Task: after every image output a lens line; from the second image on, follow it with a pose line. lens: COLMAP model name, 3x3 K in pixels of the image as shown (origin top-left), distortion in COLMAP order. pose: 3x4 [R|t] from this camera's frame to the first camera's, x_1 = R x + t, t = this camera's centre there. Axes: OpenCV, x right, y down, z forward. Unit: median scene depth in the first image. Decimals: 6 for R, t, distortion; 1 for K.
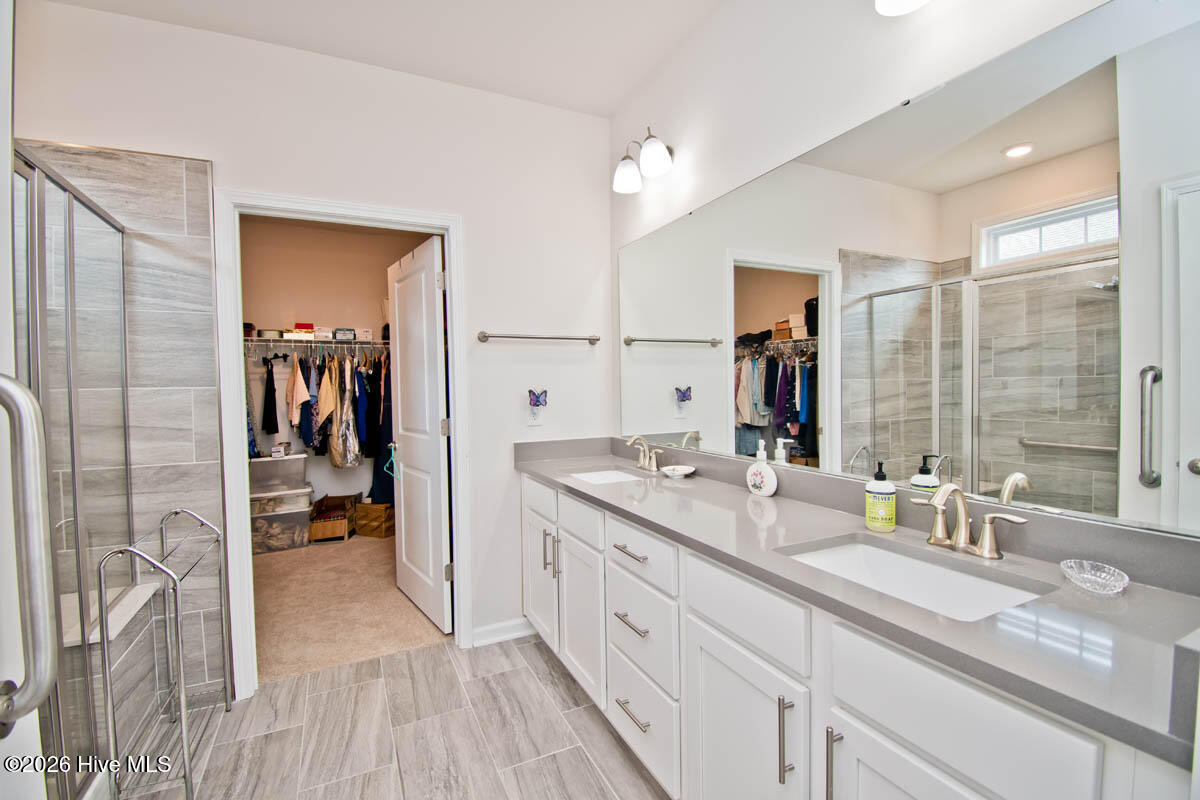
lens RADIAL K [[553.7, 0, 595.2], [0, 553.7, 397.8], [0, 0, 1]] dist [0.015686, -0.029770]
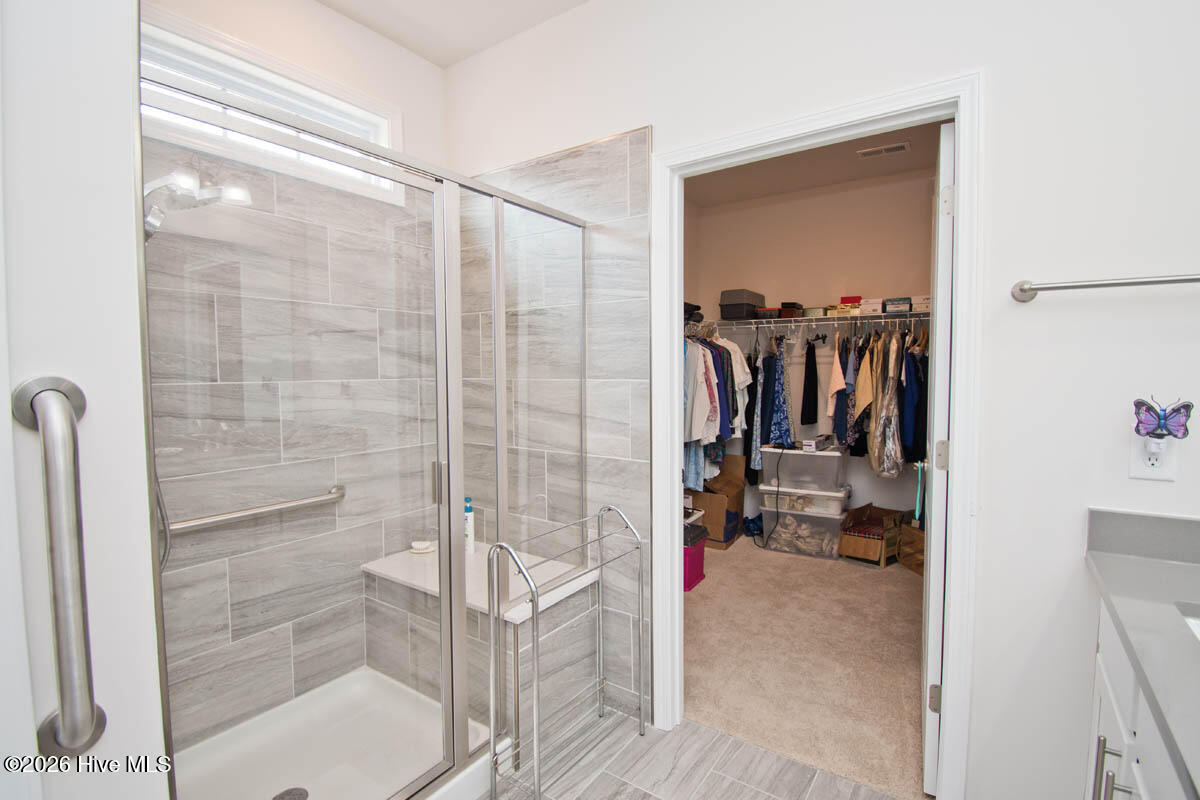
lens RADIAL K [[553.7, 0, 595.2], [0, 553.7, 397.8], [0, 0, 1]] dist [0.015686, -0.029770]
pose [[0.473430, 0.058625, -0.878878, 0.041976], [-0.019609, 0.998237, 0.056024, -0.022205], [0.880613, -0.009290, 0.473745, 0.279079]]
